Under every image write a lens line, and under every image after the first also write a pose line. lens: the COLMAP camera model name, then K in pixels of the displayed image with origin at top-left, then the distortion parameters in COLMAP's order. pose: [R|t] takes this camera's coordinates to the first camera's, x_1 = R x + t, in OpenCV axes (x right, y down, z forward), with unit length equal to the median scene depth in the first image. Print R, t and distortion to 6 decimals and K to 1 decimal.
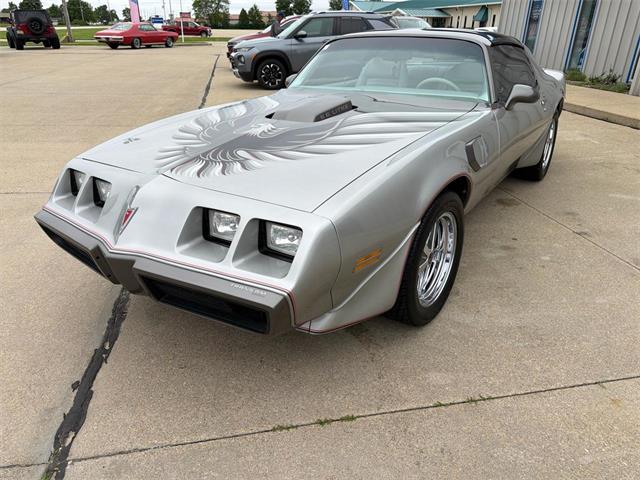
lens RADIAL K [[453.5, 0, 317.4], [0, 453.5, 242.7], [0, 0, 1]] dist [0.027787, -0.034631]
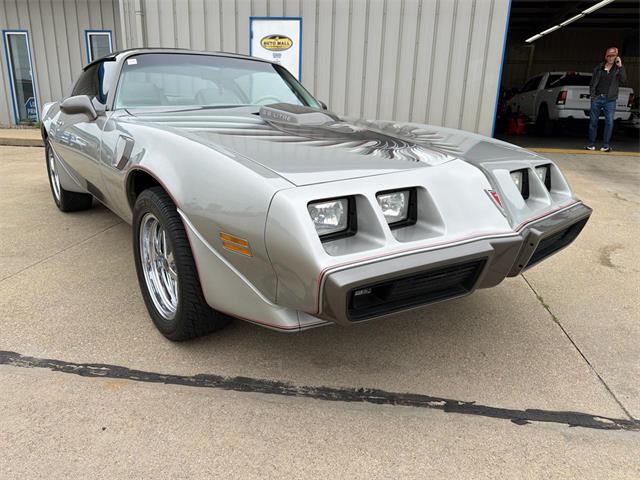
lens RADIAL K [[453.5, 0, 317.8], [0, 453.5, 245.2], [0, 0, 1]] dist [0.027787, -0.034631]
pose [[0.313439, -0.277215, 0.908244, -1.166480], [0.381443, 0.912642, 0.146919, -0.205412], [-0.869630, 0.300394, 0.391799, 0.816797]]
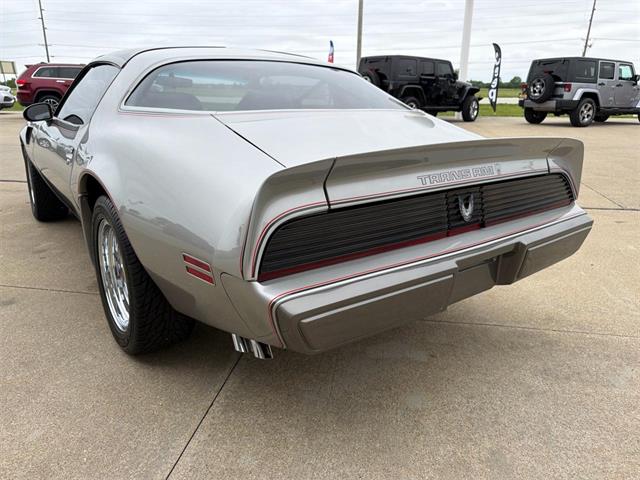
lens RADIAL K [[453.5, 0, 322.4], [0, 453.5, 245.0], [0, 0, 1]] dist [0.027787, -0.034631]
pose [[-0.314600, 0.281475, -0.906531, 1.690877], [-0.418207, 0.816237, 0.398572, -1.011094], [0.852132, 0.504509, -0.139074, 2.460711]]
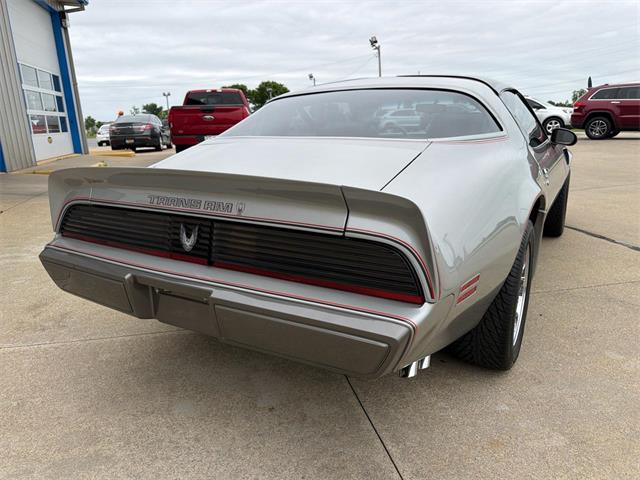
lens RADIAL K [[453.5, 0, 320.2], [0, 453.5, 245.8], [0, 0, 1]] dist [0.027787, -0.034631]
pose [[-0.997482, 0.027366, -0.065427, 0.799903], [-0.021932, 0.758297, 0.651540, -1.323005], [0.067443, 0.651335, -0.755787, 3.079578]]
